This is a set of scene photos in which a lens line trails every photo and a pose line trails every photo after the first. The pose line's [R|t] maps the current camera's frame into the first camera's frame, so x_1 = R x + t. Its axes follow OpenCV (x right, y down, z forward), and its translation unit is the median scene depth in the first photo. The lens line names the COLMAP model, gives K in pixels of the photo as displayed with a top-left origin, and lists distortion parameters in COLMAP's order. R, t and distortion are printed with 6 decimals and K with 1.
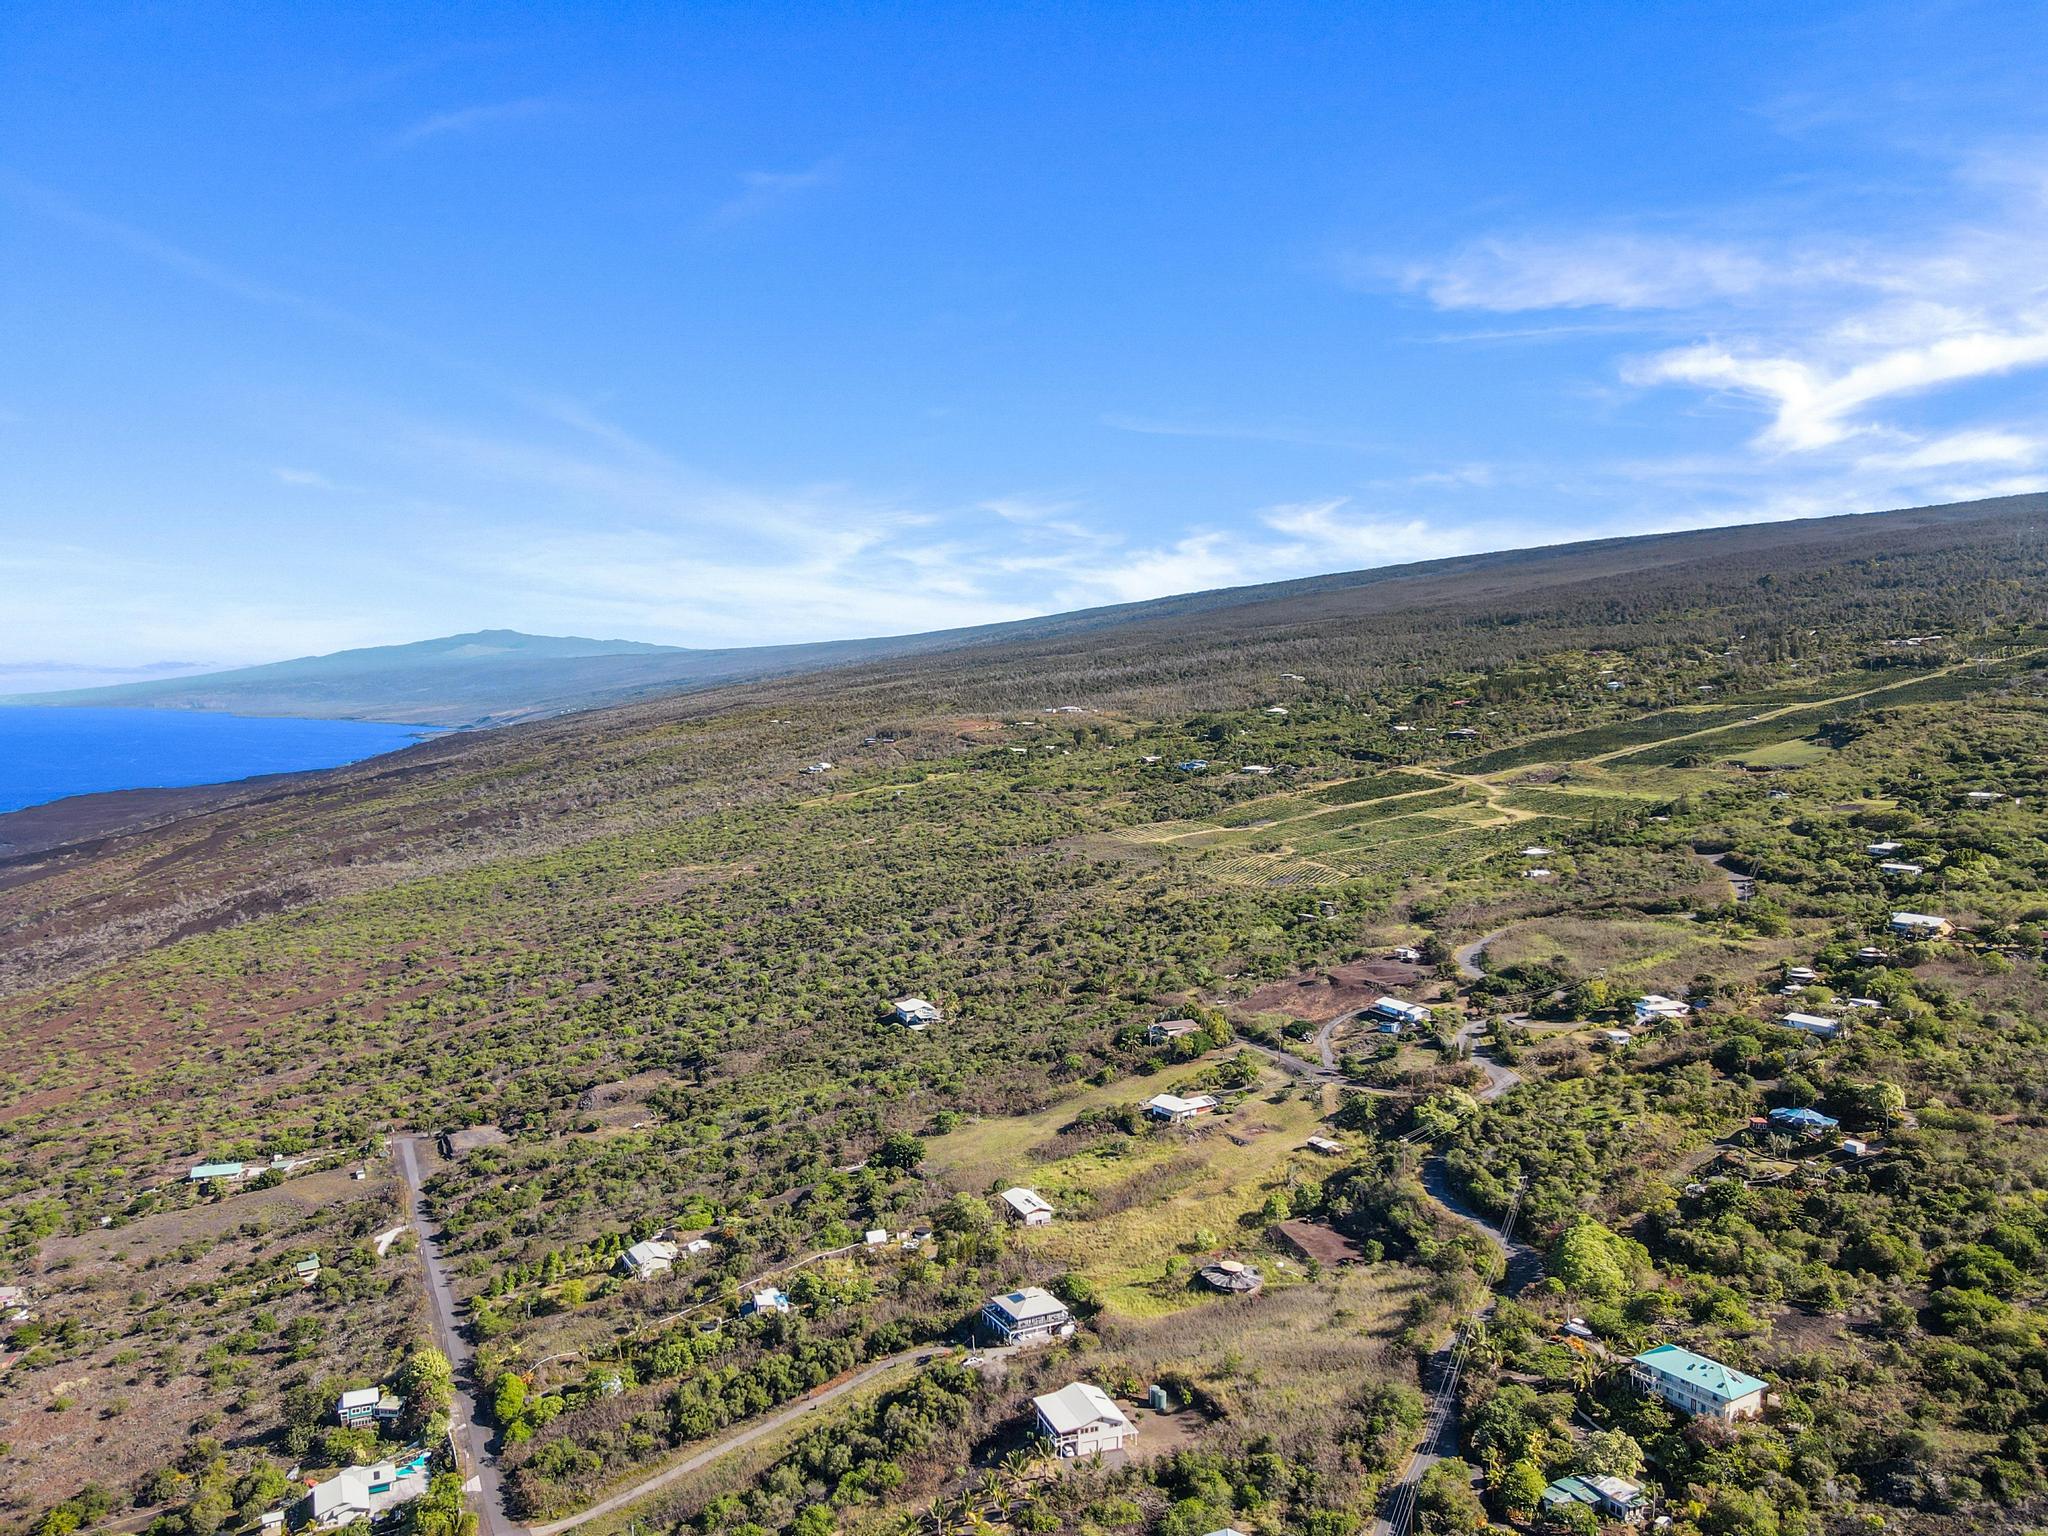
lens RADIAL K [[1502.0, 0, 1022.9], [0, 1502.0, 762.9], [0, 0, 1]] dist [-0.012634, 0.049320]
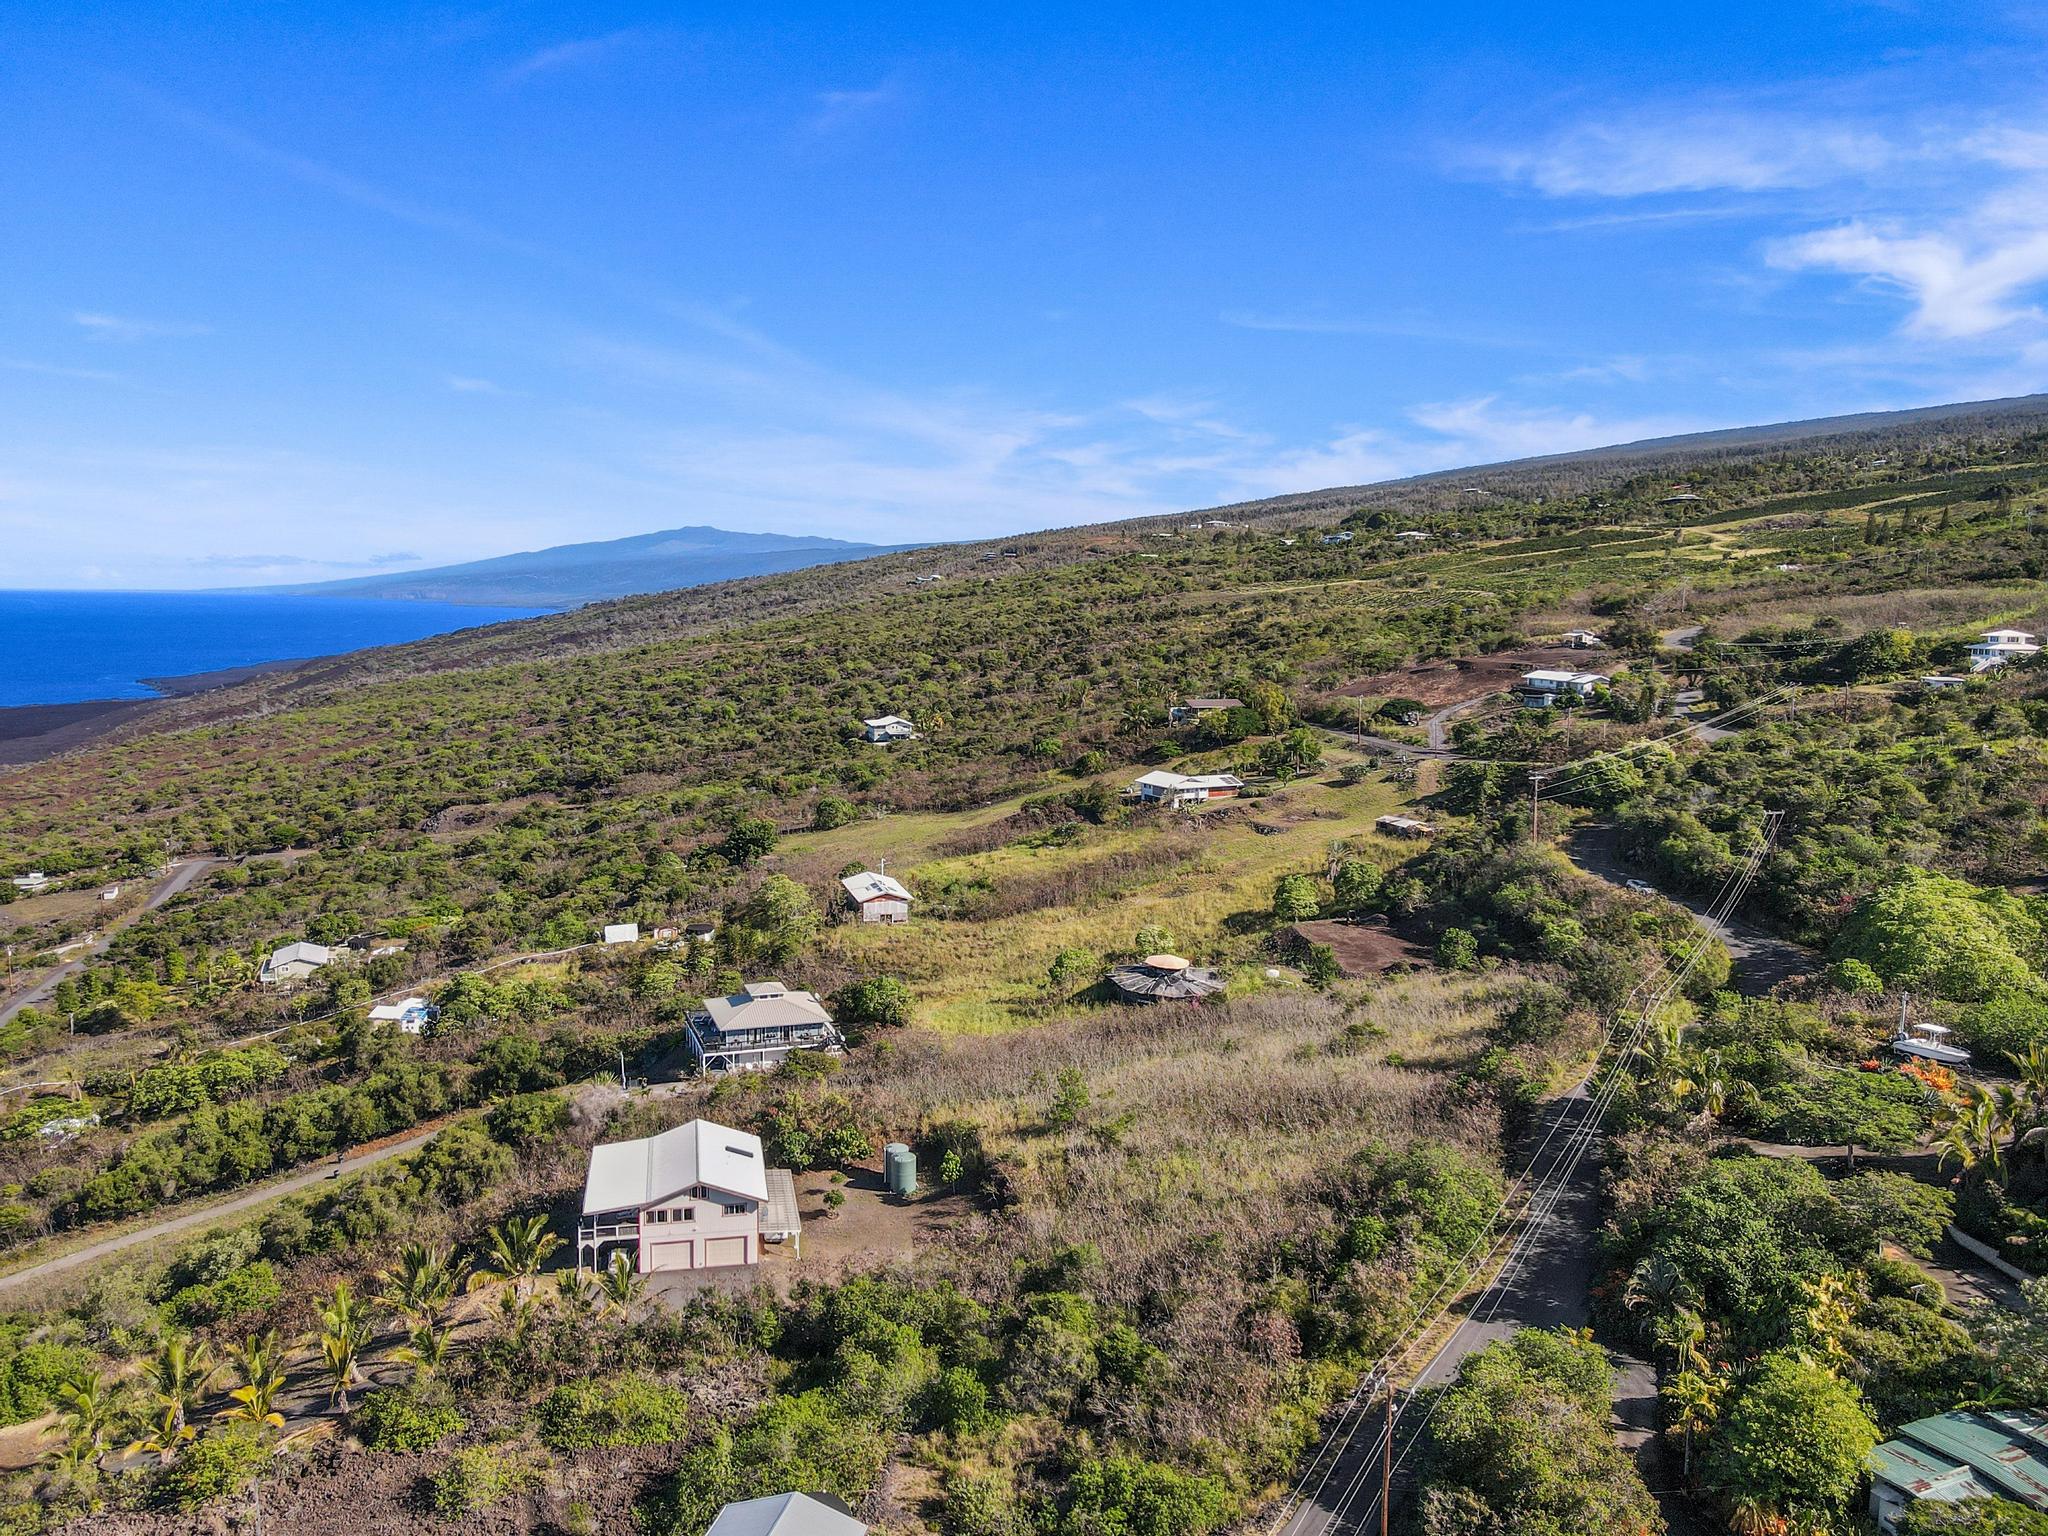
lens RADIAL K [[1502.0, 0, 1022.9], [0, 1502.0, 762.9], [0, 0, 1]] dist [-0.012634, 0.049320]
pose [[0.991933, 0.022309, -0.124781, 0.153484], [-0.014209, 0.997756, 0.065431, 0.235944], [0.125961, -0.063131, 0.990024, 0.494112]]
